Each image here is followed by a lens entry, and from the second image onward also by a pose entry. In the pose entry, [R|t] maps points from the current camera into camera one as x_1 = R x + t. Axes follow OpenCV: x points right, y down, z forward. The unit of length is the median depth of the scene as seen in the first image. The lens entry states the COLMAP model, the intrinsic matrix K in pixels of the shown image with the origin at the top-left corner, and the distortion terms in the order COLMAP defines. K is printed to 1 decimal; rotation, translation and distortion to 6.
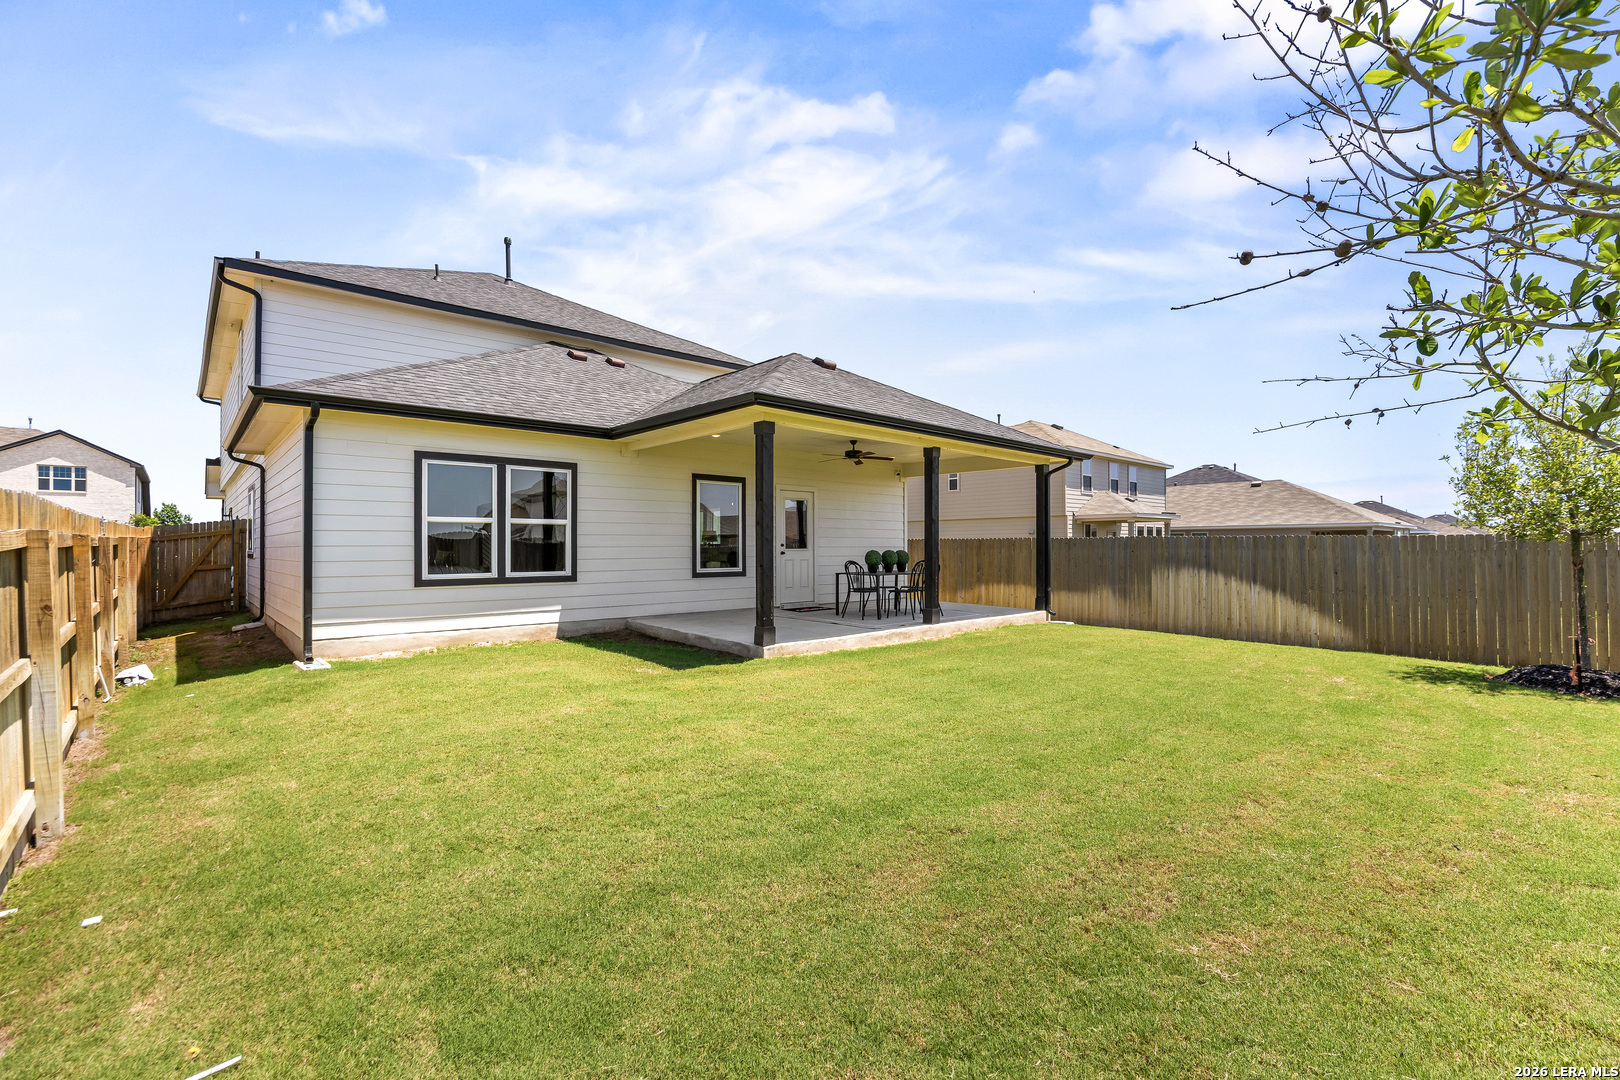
lens RADIAL K [[721.0, 0, 810.0], [0, 721.0, 540.0], [0, 0, 1]] dist [-0.009691, -0.000104]
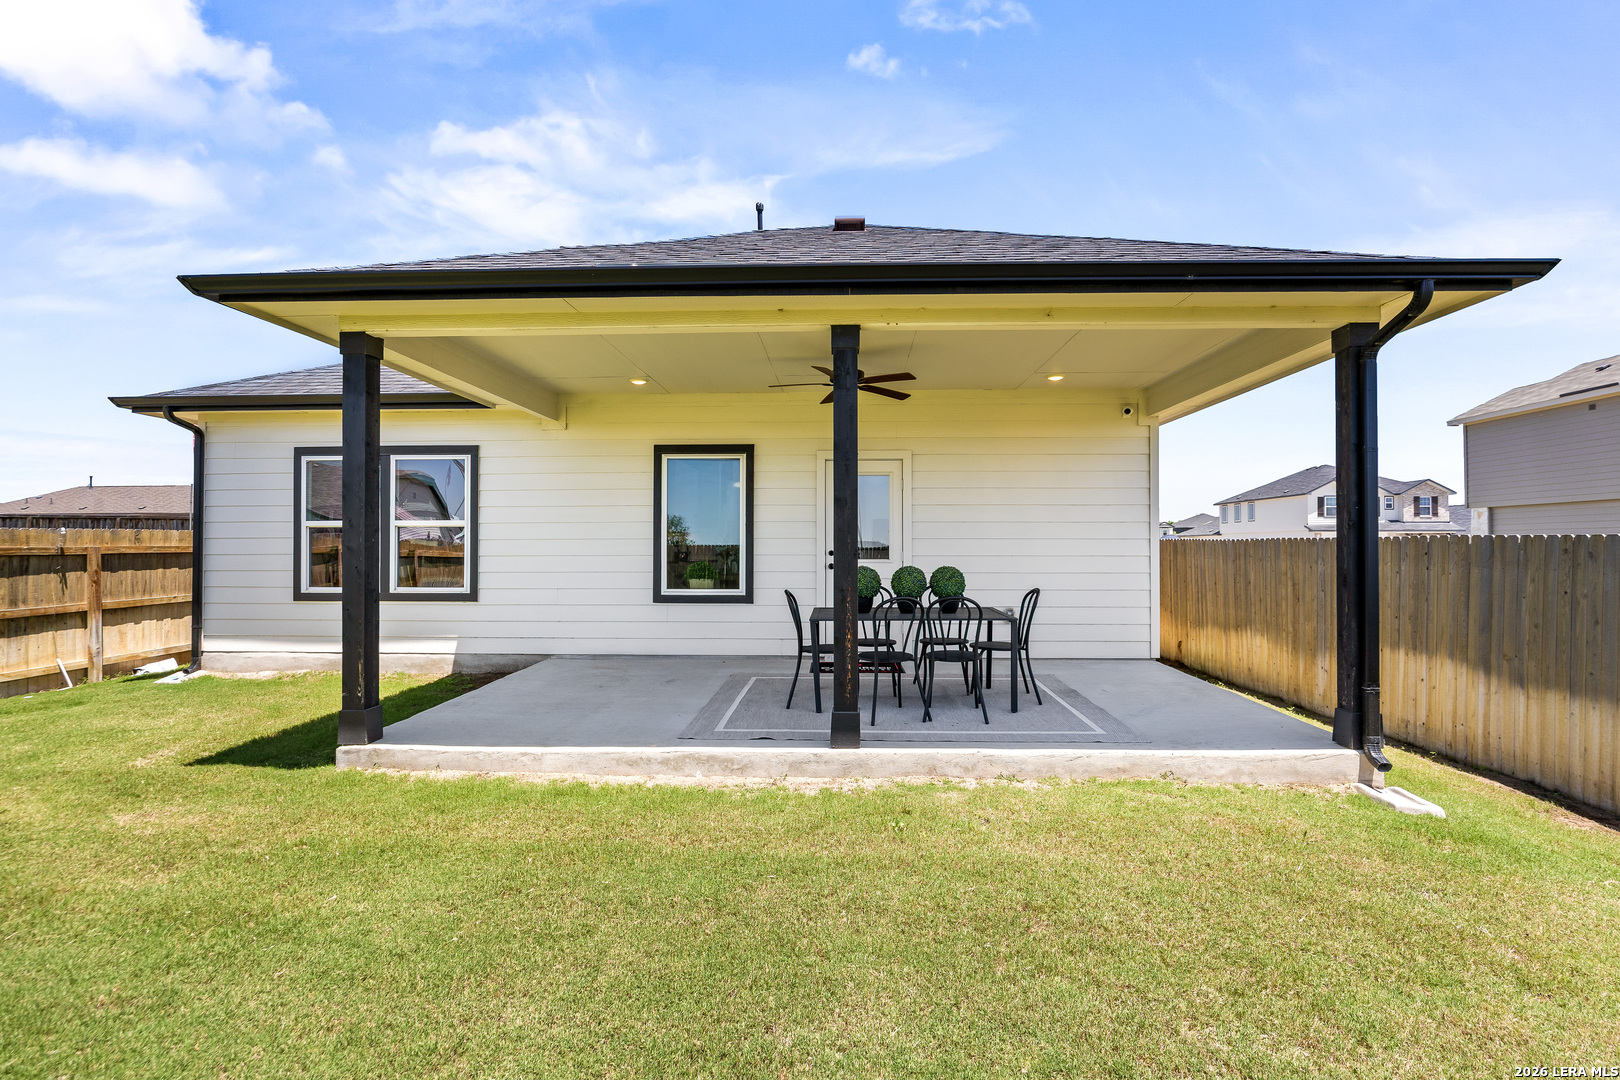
lens RADIAL K [[742.6, 0, 819.4], [0, 742.6, 537.4], [0, 0, 1]] dist [-0.013940, 0.000489]
pose [[0.709914, -0.007717, -0.704246, 0.457797], [0.006691, 0.999969, -0.004213, -0.003892], [0.704256, -0.001721, 0.709944, 0.669391]]
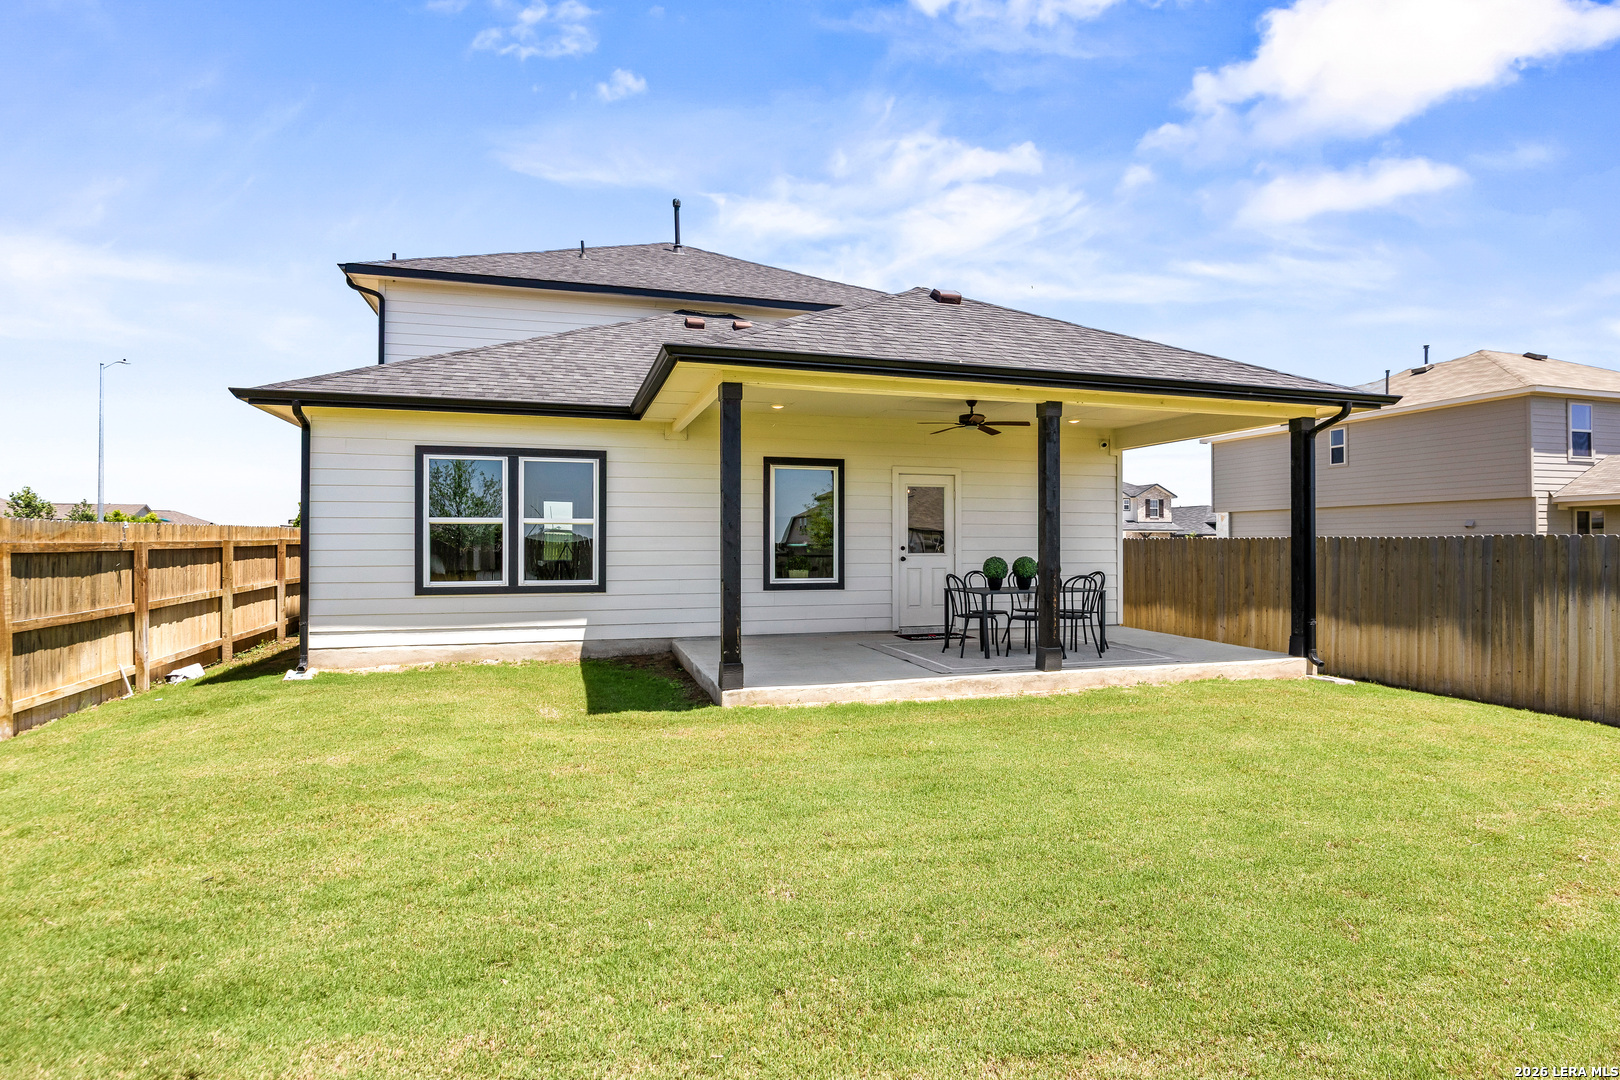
lens RADIAL K [[854.1, 0, 812.4], [0, 854.1, 534.5], [0, 0, 1]] dist [-0.004212, -0.001506]
pose [[0.902011, -0.002930, -0.431704, 0.306495], [0.002503, 0.999996, -0.001557, -0.007020], [0.431707, 0.000324, 0.902014, 0.199849]]
